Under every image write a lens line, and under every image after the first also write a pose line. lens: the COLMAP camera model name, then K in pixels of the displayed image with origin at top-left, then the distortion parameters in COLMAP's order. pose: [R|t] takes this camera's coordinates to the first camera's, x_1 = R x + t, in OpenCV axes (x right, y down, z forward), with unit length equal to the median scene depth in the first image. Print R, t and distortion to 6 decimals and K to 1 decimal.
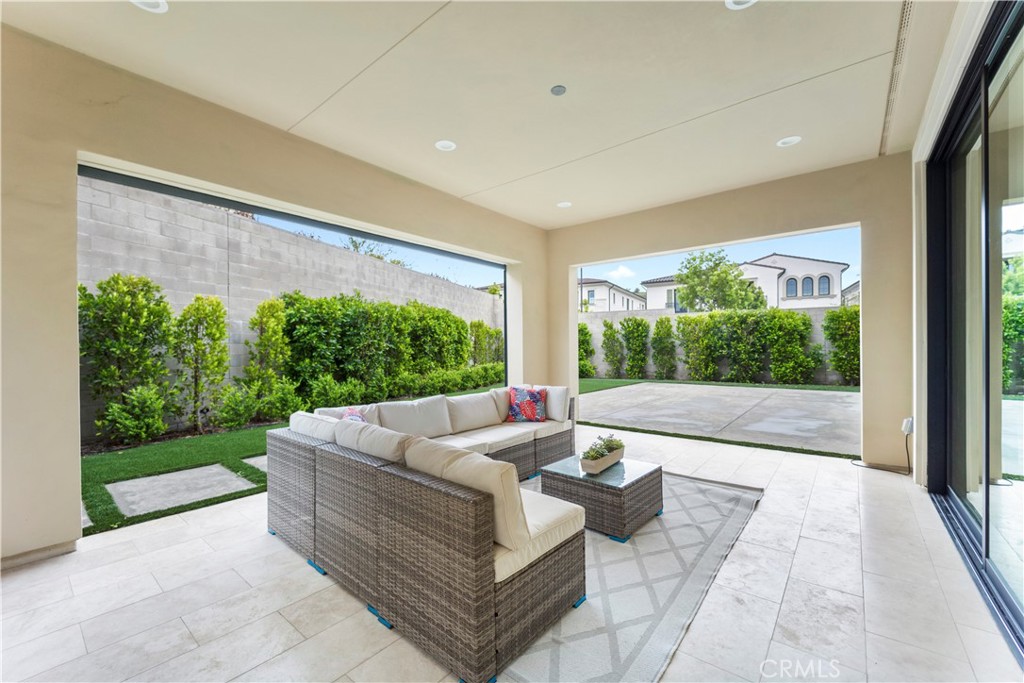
lens RADIAL K [[415.2, 0, 508.9], [0, 415.2, 341.9], [0, 0, 1]] dist [0.024538, -0.000151]
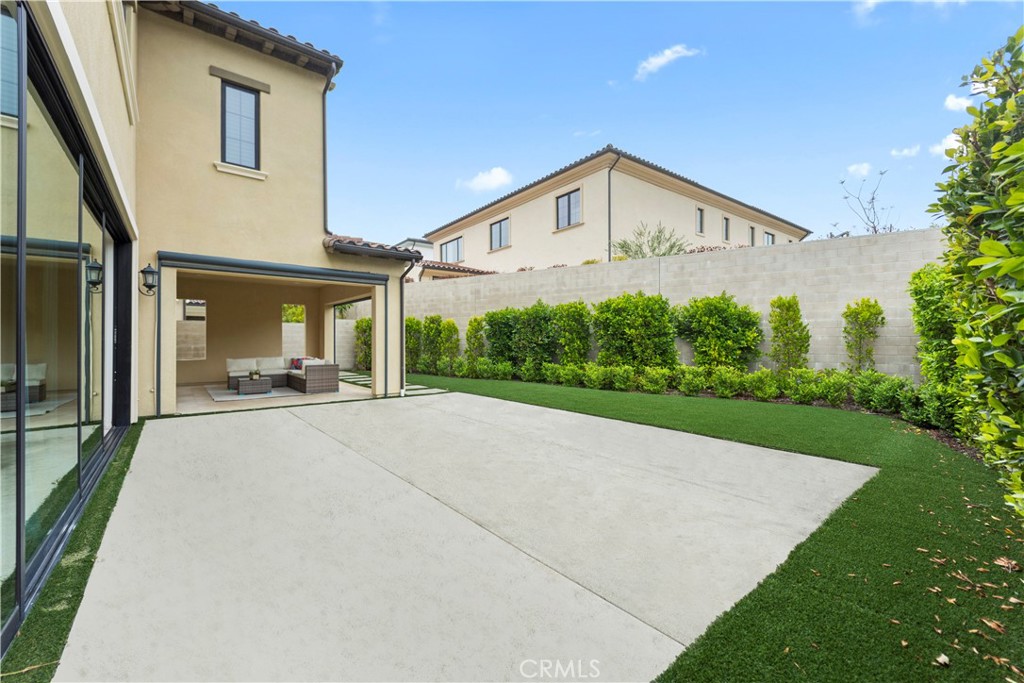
lens RADIAL K [[415.2, 0, 508.9], [0, 415.2, 341.9], [0, 0, 1]] dist [0.024538, -0.000151]
pose [[-0.208976, 0.009147, -0.977878, 1.405762], [0.015295, 0.999865, 0.006084, 0.008922], [0.977801, -0.013685, -0.209087, 1.691916]]
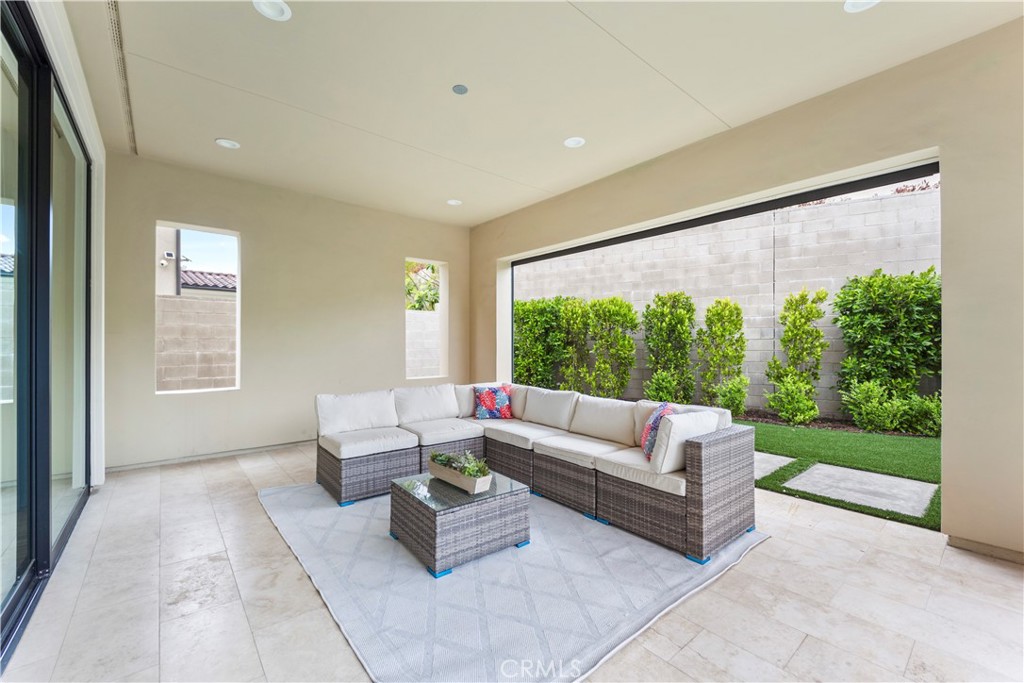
lens RADIAL K [[415.2, 0, 508.9], [0, 415.2, 341.9], [0, 0, 1]] dist [0.024538, -0.000151]
pose [[-0.190750, 0.003226, -0.981633, 0.490464], [0.010313, 0.999946, 0.001282, 0.002501], [0.981584, -0.009879, -0.190773, 0.592744]]
